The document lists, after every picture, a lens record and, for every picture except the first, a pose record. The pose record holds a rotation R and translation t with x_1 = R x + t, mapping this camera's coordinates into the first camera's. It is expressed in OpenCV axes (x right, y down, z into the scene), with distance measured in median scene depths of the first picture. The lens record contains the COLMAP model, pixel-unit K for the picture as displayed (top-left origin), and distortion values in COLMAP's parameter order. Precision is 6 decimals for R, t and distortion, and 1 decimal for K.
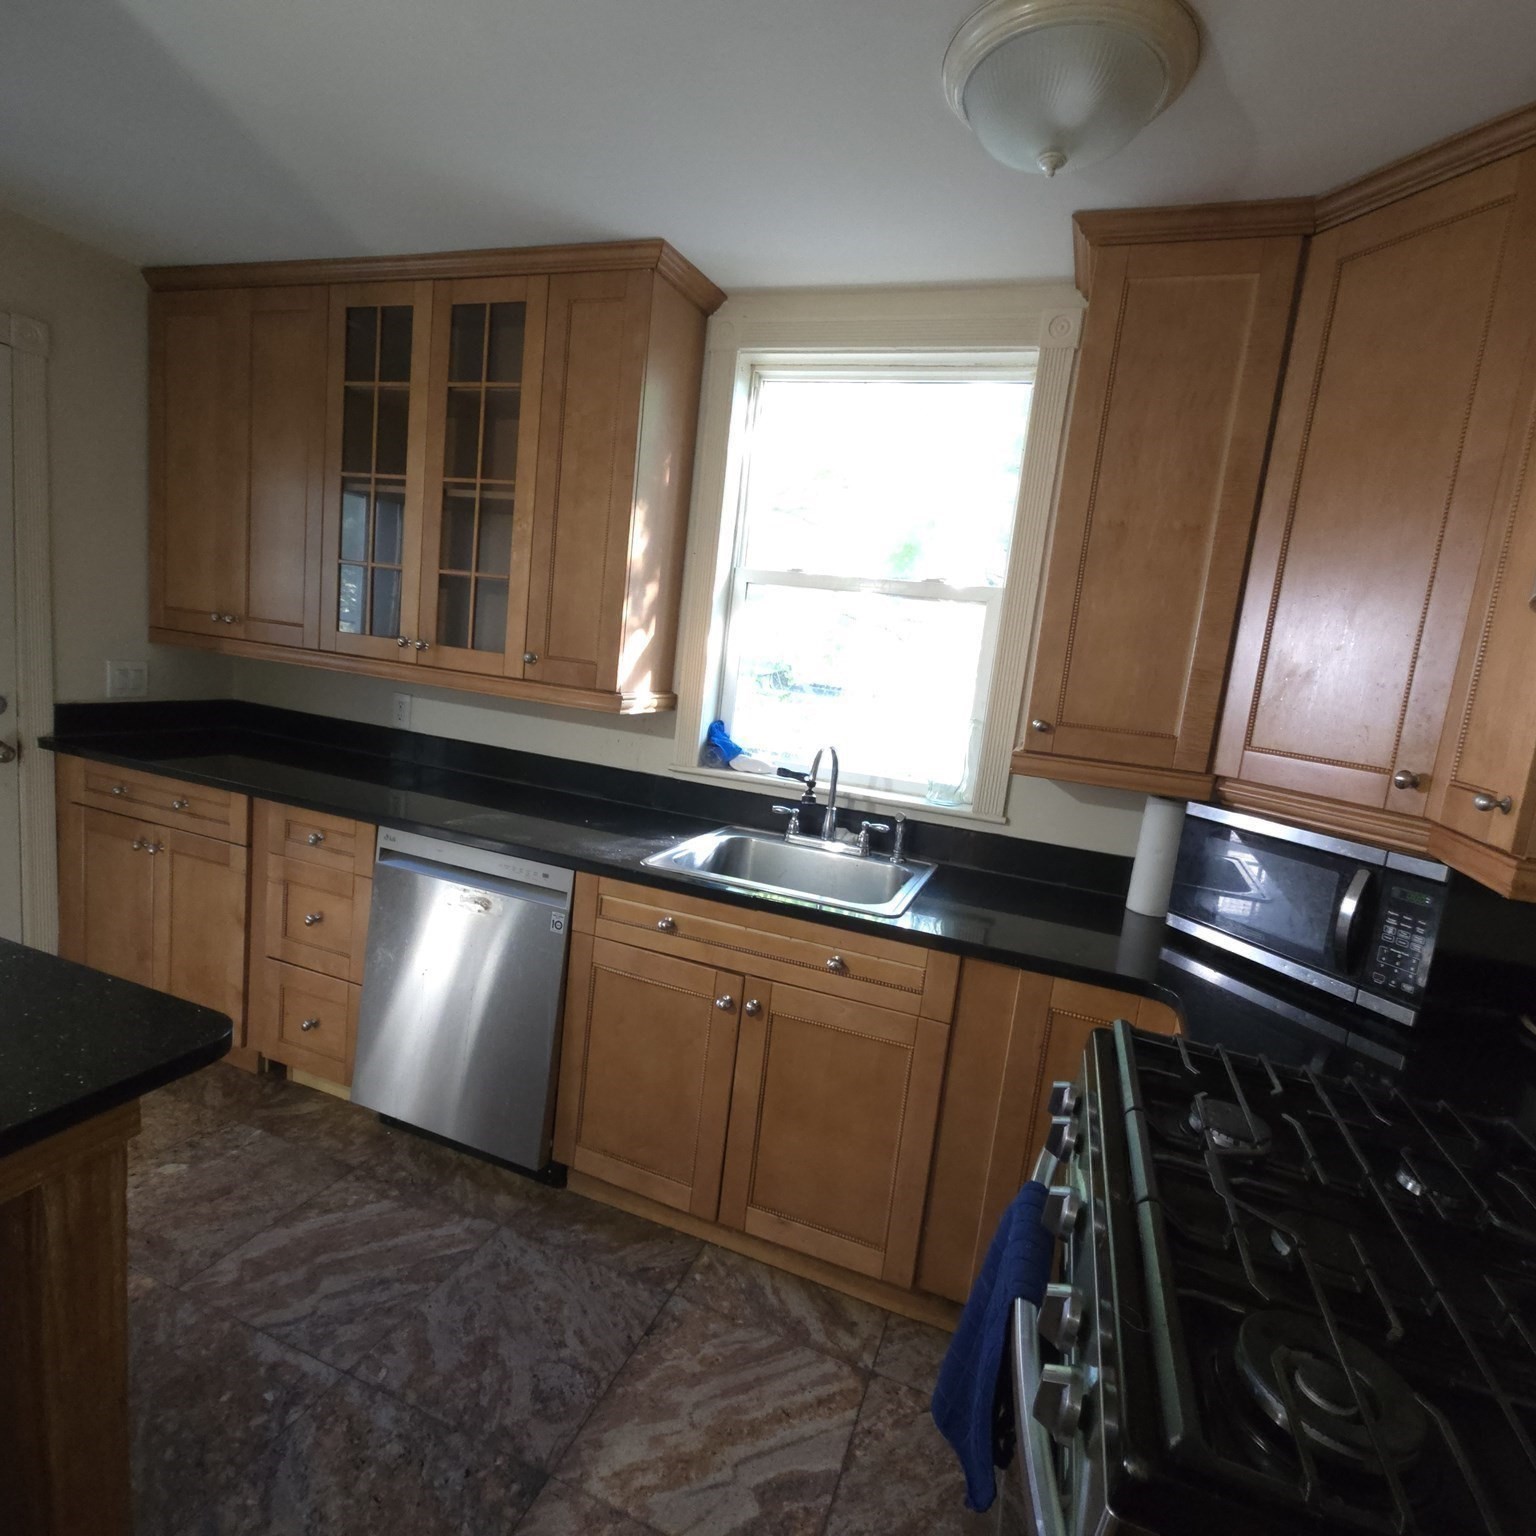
lens RADIAL K [[852.6, 0, 768.0], [0, 852.6, 768.0], [0, 0, 1]] dist [0.011253, -0.001562]
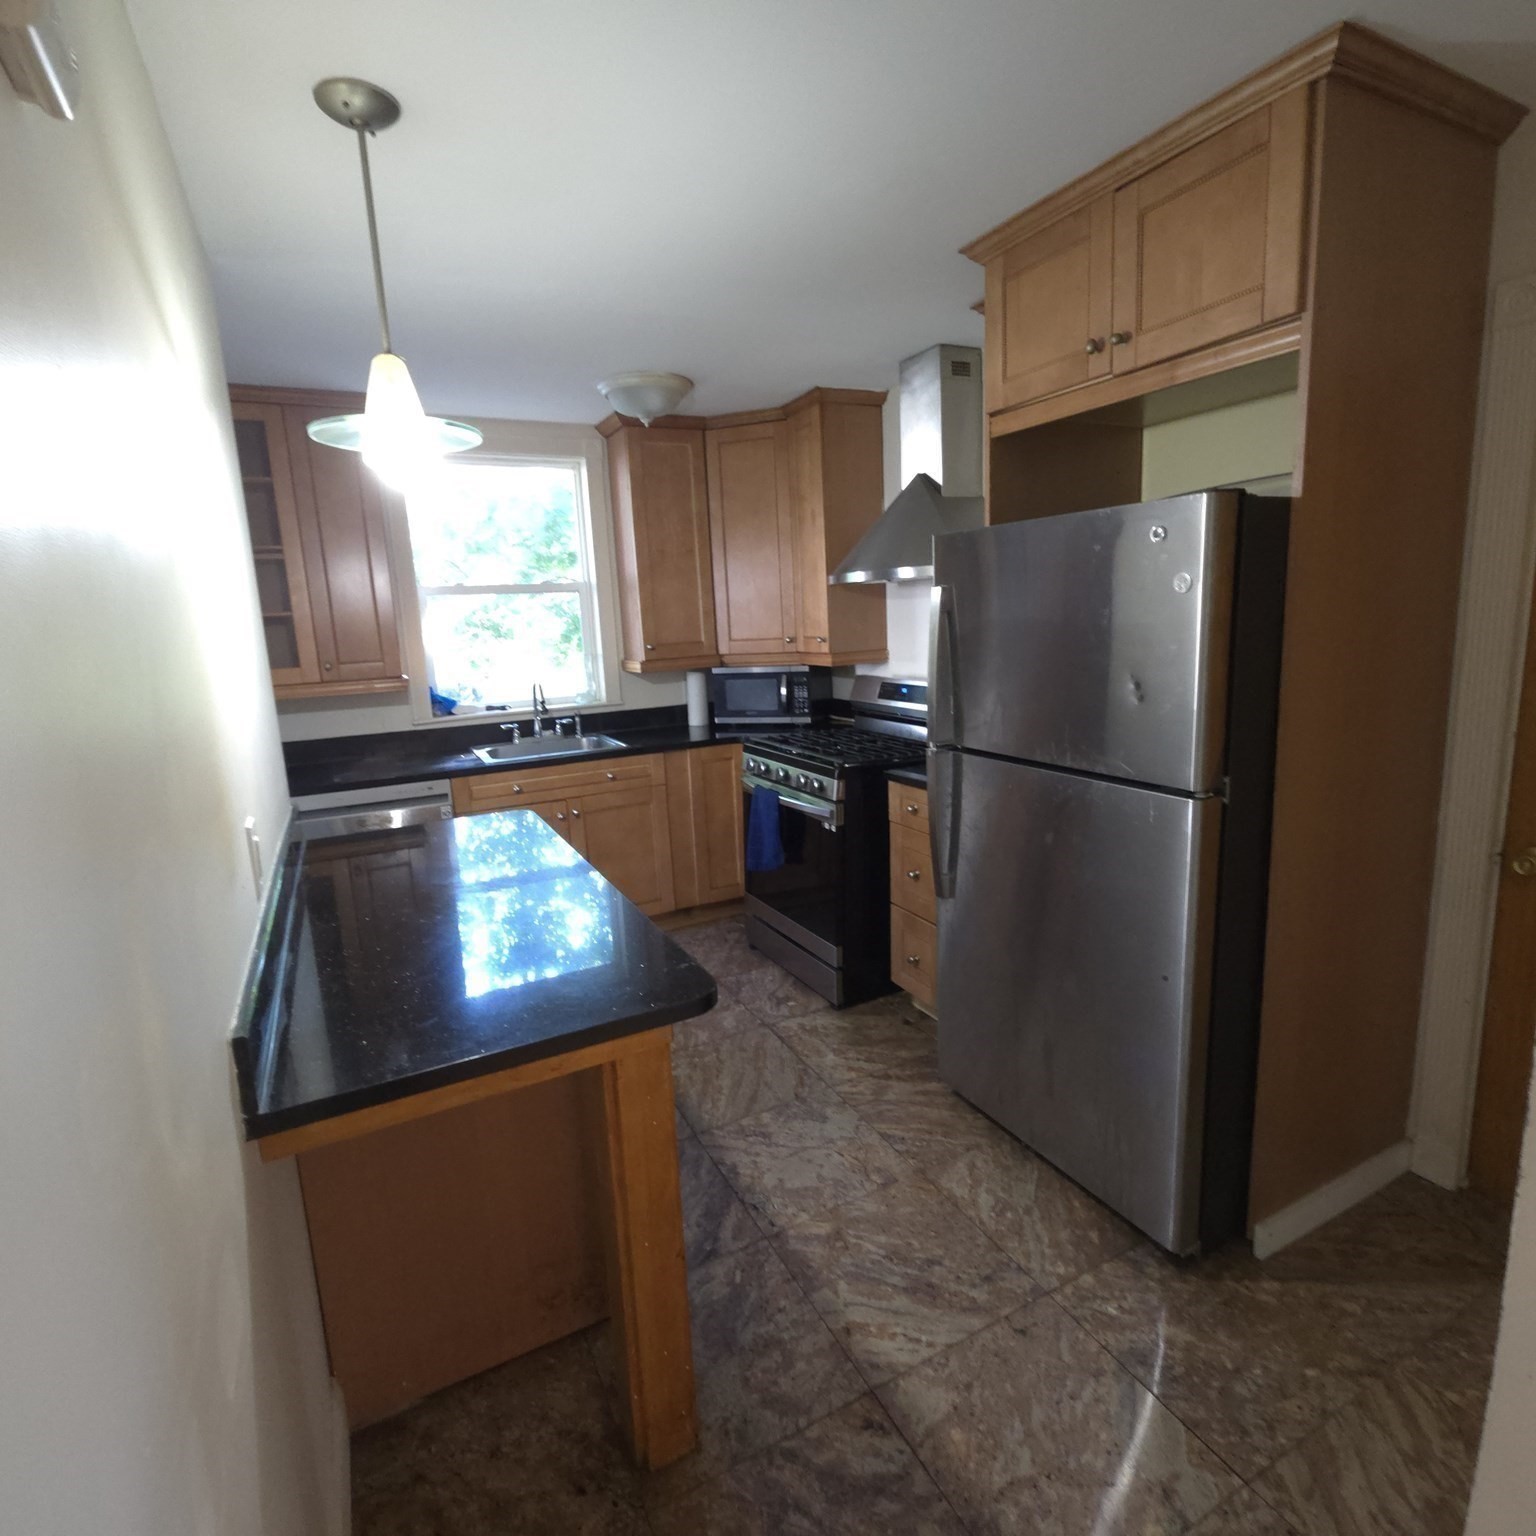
lens RADIAL K [[819.9, 0, 768.0], [0, 819.9, 768.0], [0, 0, 1]] dist [0.000570, 0.000617]
pose [[0.668070, -0.270115, 0.693340, -0.990243], [0.223924, 0.961574, 0.158852, -0.019612], [-0.709606, 0.049131, 0.702884, -0.637335]]
